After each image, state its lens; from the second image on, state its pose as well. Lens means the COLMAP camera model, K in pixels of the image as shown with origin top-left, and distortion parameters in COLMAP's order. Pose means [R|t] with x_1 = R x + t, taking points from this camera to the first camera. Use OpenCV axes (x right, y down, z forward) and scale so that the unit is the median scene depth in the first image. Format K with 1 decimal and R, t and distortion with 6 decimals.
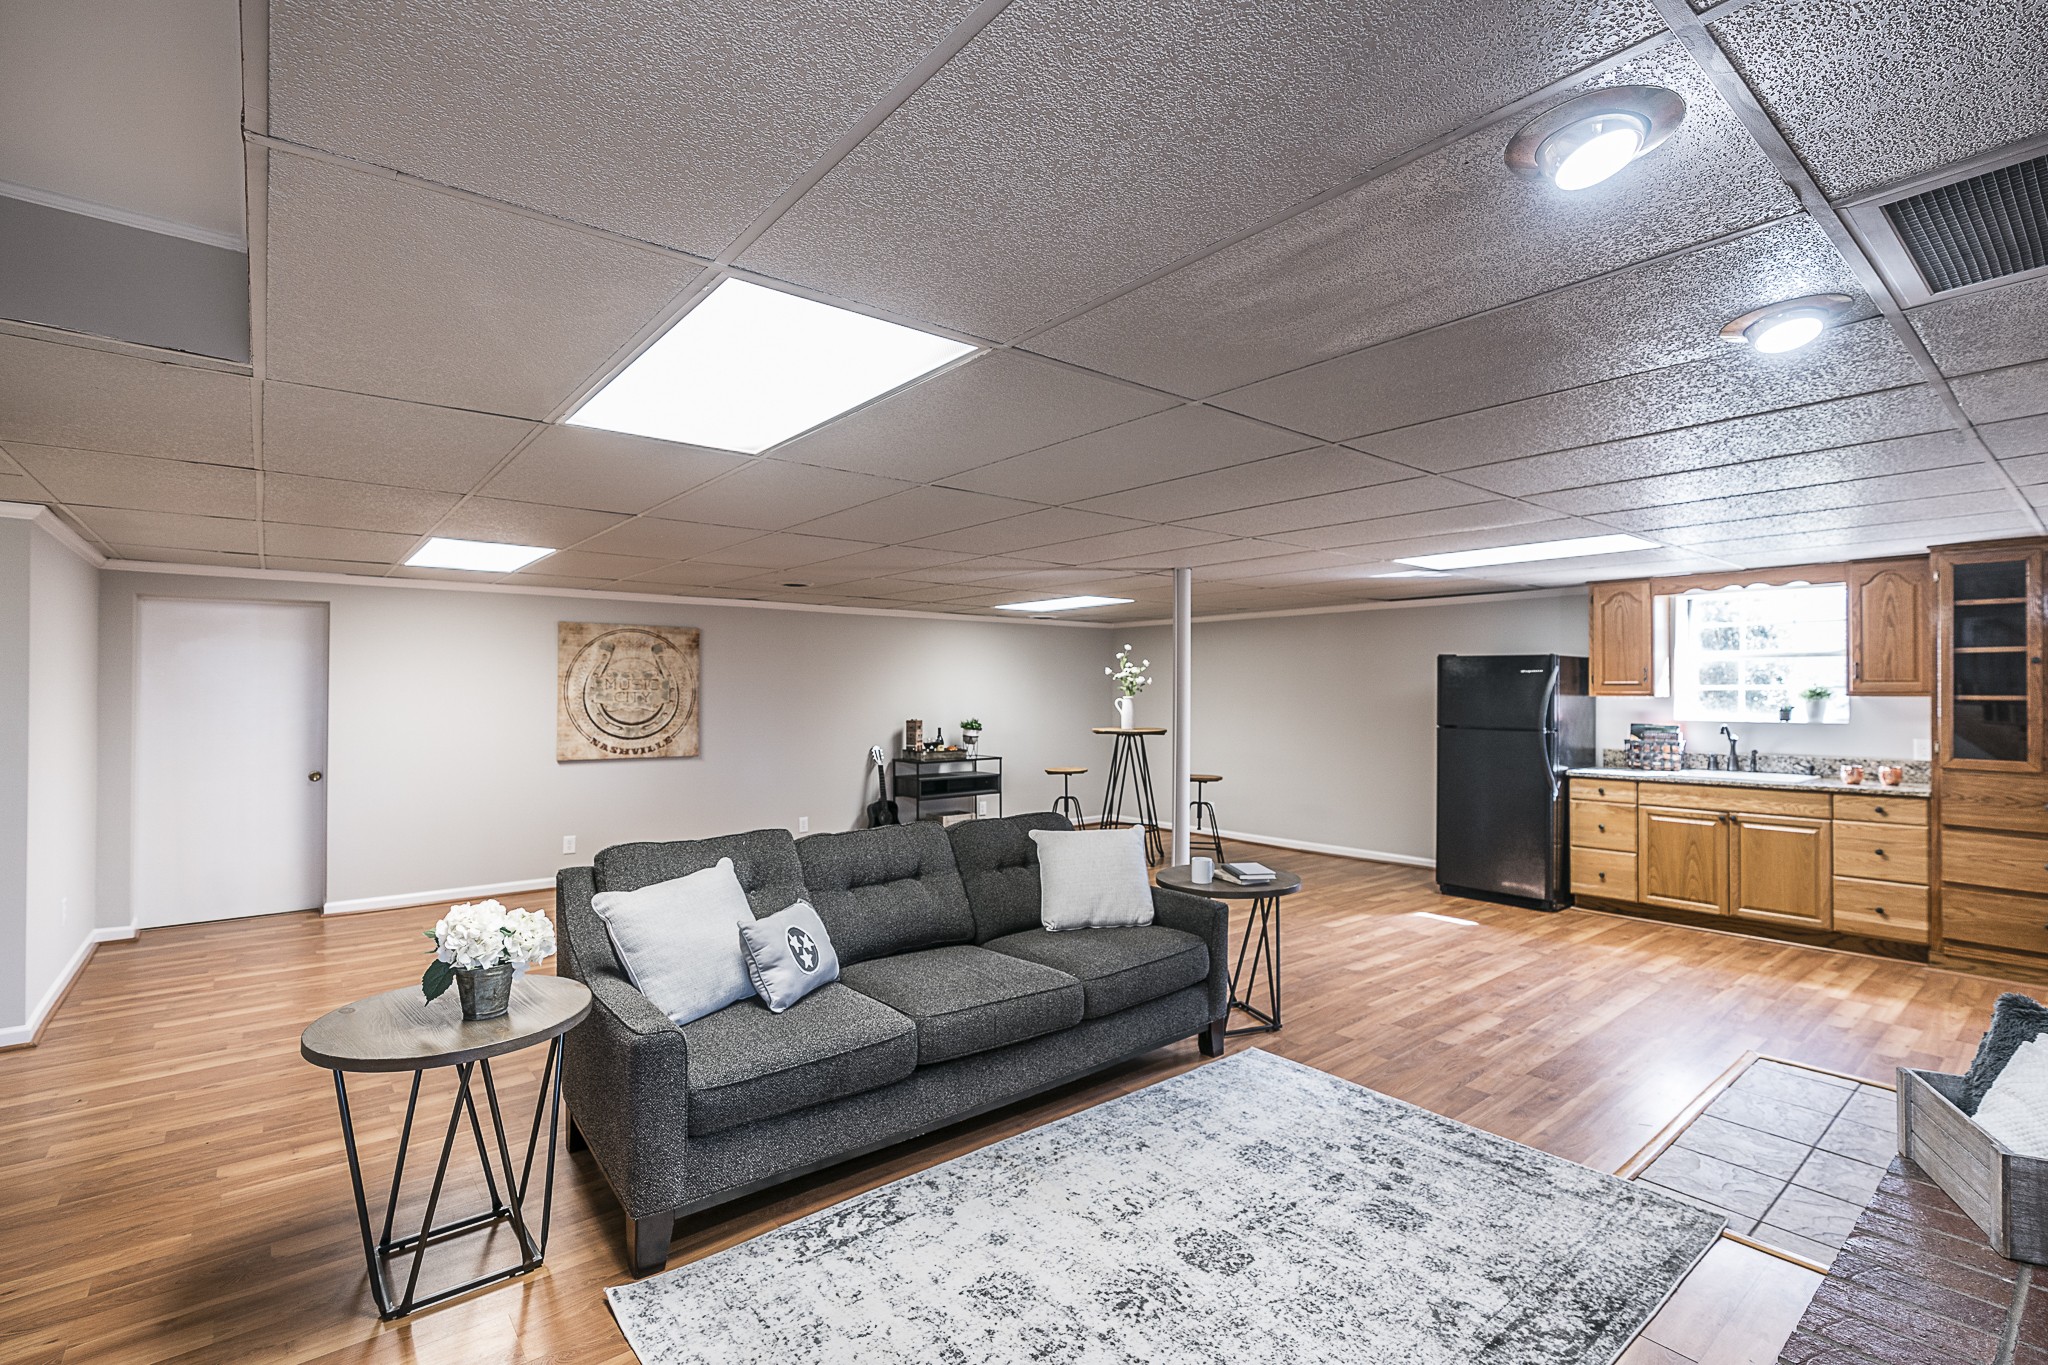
lens RADIAL K [[929.1, 0, 1014.3], [0, 929.1, 682.6], [0, 0, 1]] dist [-0.004505, 0.001198]
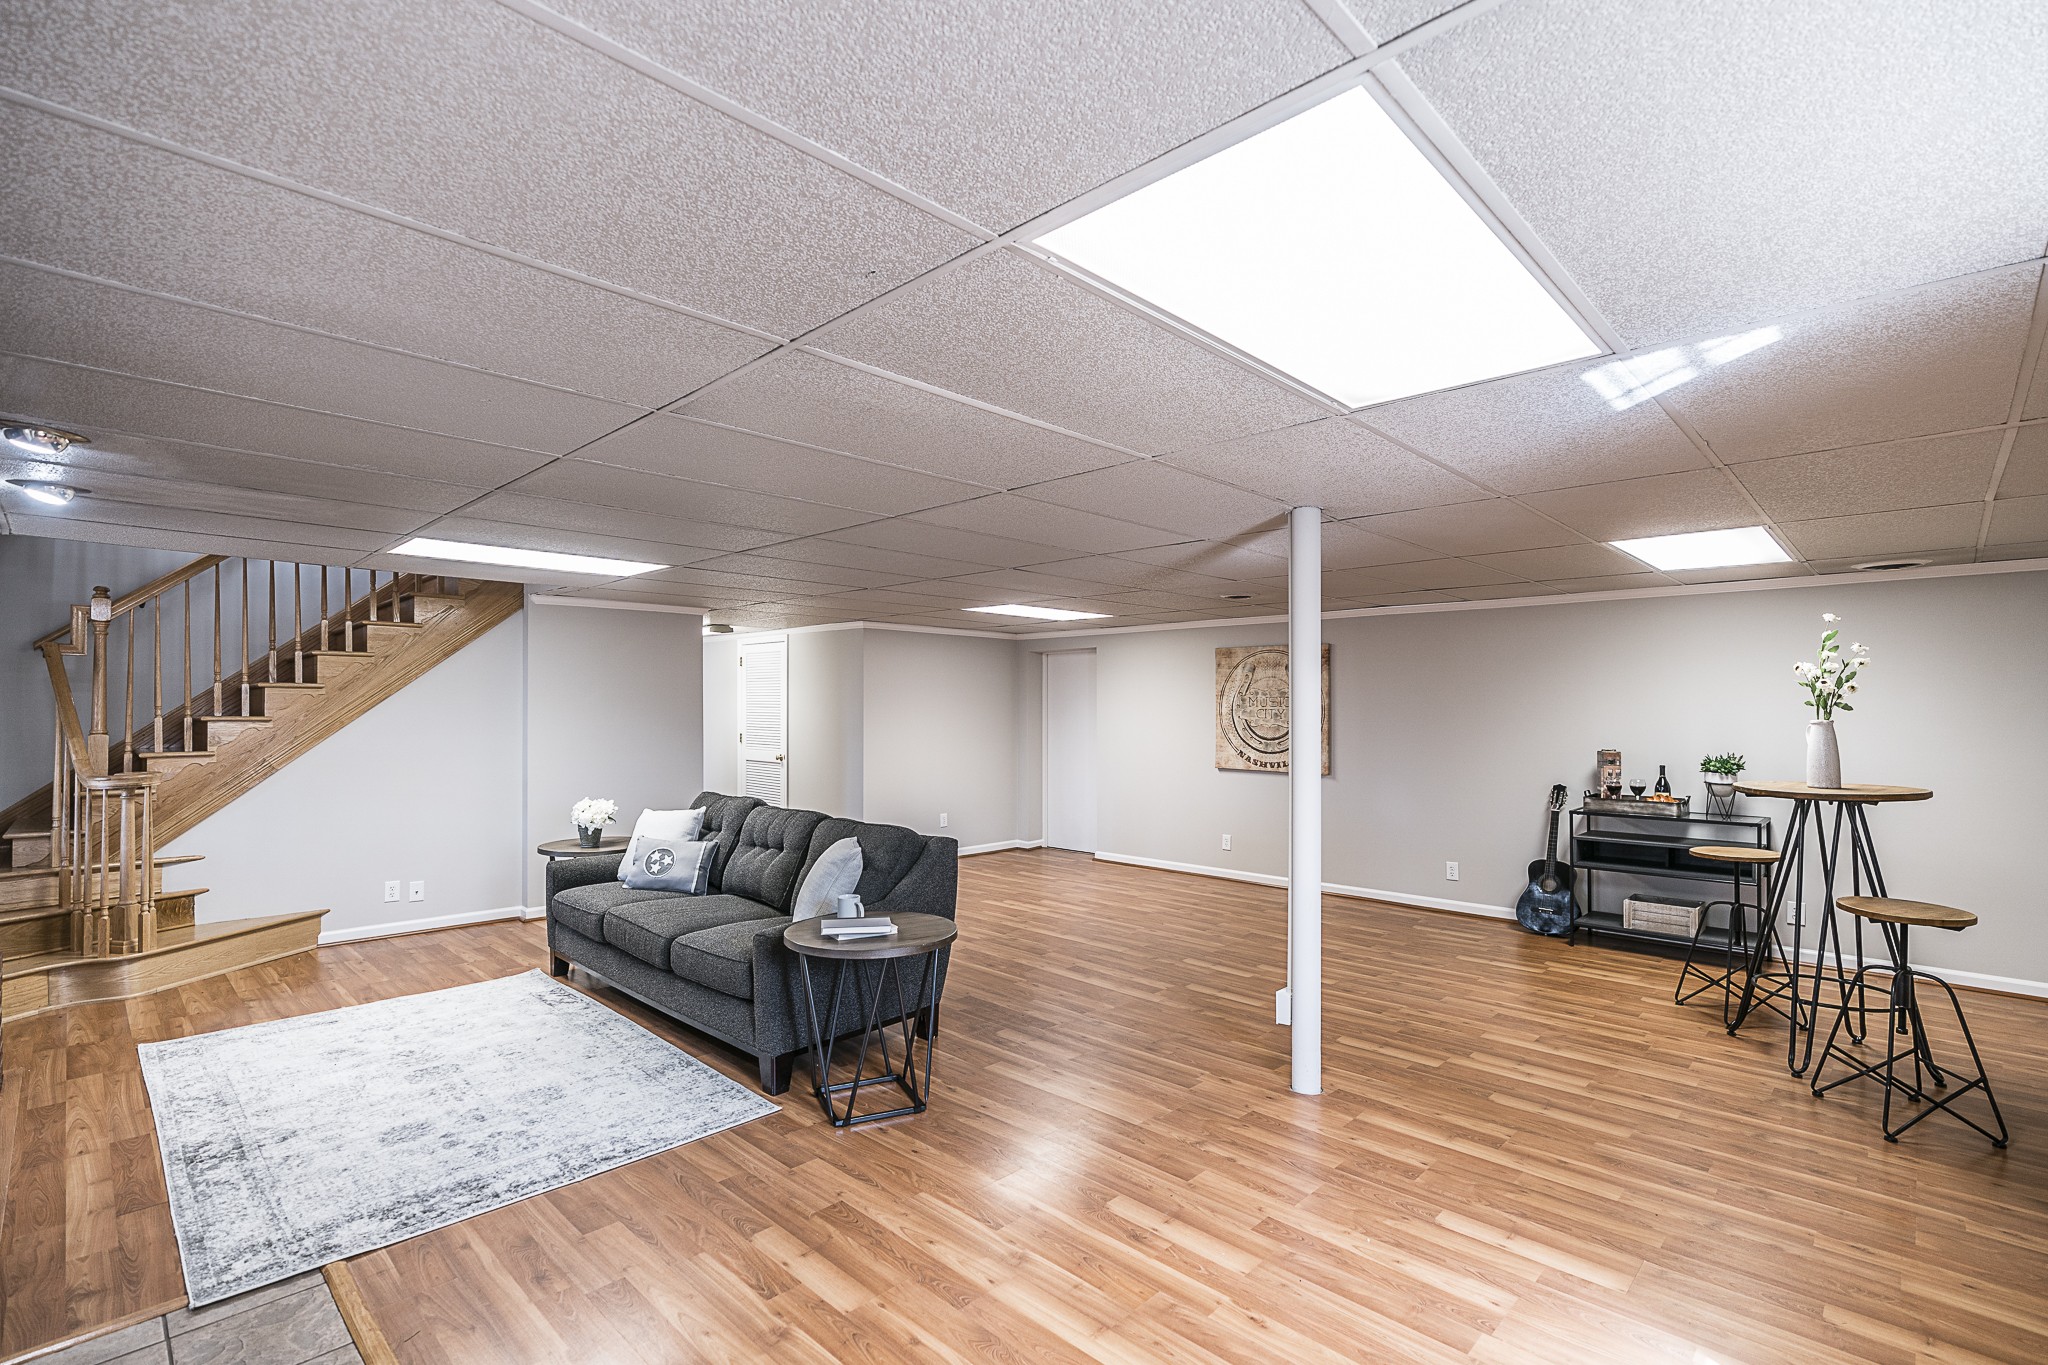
lens RADIAL K [[929.1, 0, 1014.4], [0, 929.1, 698.7], [0, 0, 1]] dist [-0.004505, 0.001198]
pose [[0.119255, -0.011572, -0.992796, 0.632588], [0.006697, 0.999919, -0.010850, 0.008260], [0.992841, -0.005355, 0.119323, 0.607478]]
